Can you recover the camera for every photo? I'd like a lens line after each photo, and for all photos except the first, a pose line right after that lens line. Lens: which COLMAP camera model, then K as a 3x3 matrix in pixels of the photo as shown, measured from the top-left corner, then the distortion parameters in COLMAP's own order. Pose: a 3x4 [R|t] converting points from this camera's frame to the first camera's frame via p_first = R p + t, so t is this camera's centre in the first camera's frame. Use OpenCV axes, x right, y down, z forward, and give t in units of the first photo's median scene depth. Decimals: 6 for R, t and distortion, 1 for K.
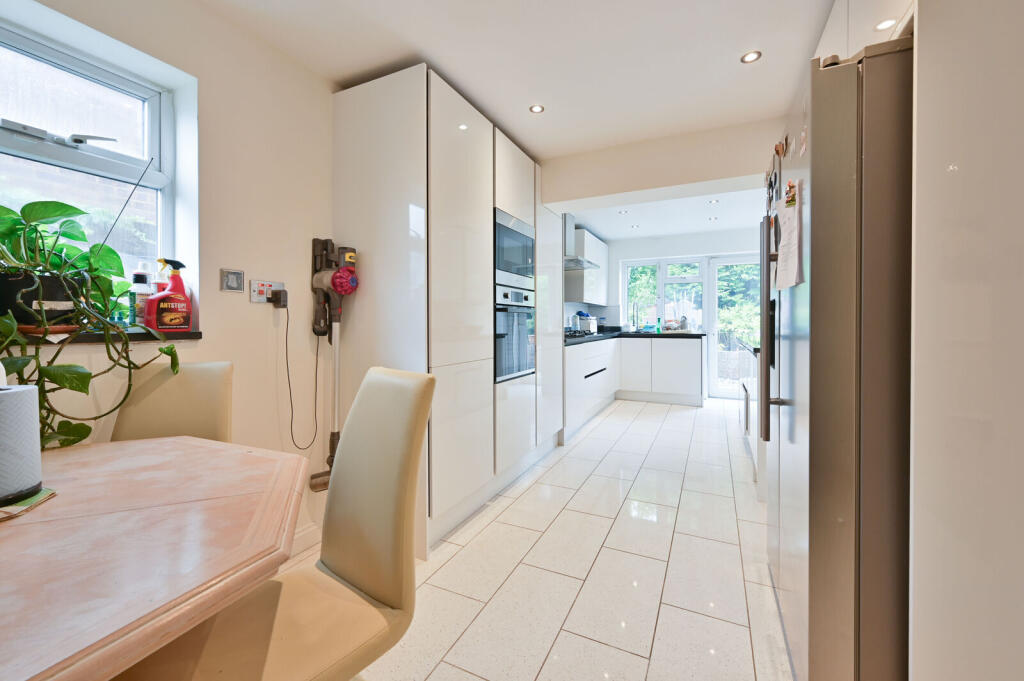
lens RADIAL K [[414.1, 0, 517.1], [0, 414.1, 331.9], [0, 0, 1]] dist [-0.000194, 0.000373]
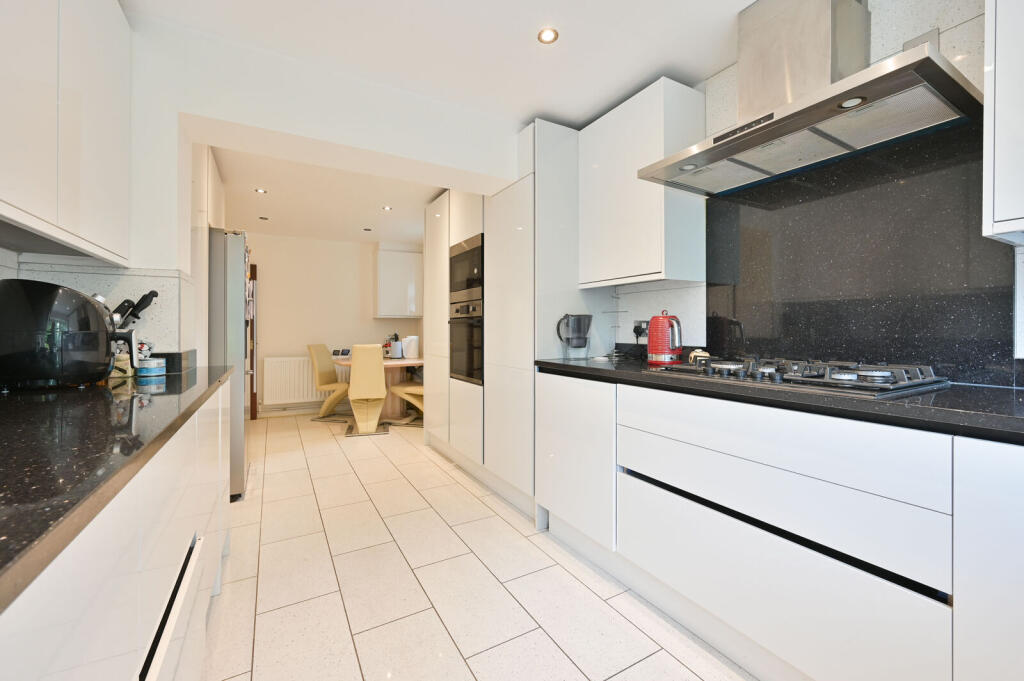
lens RADIAL K [[414.1, 0, 517.9], [0, 414.1, 333.0], [0, 0, 1]] dist [-0.000194, 0.000373]
pose [[-0.557539, 0.030539, -0.829589, 0.810807], [0.008835, 0.999485, 0.030855, -0.053610], [0.830103, 0.009873, -0.557522, 1.671558]]
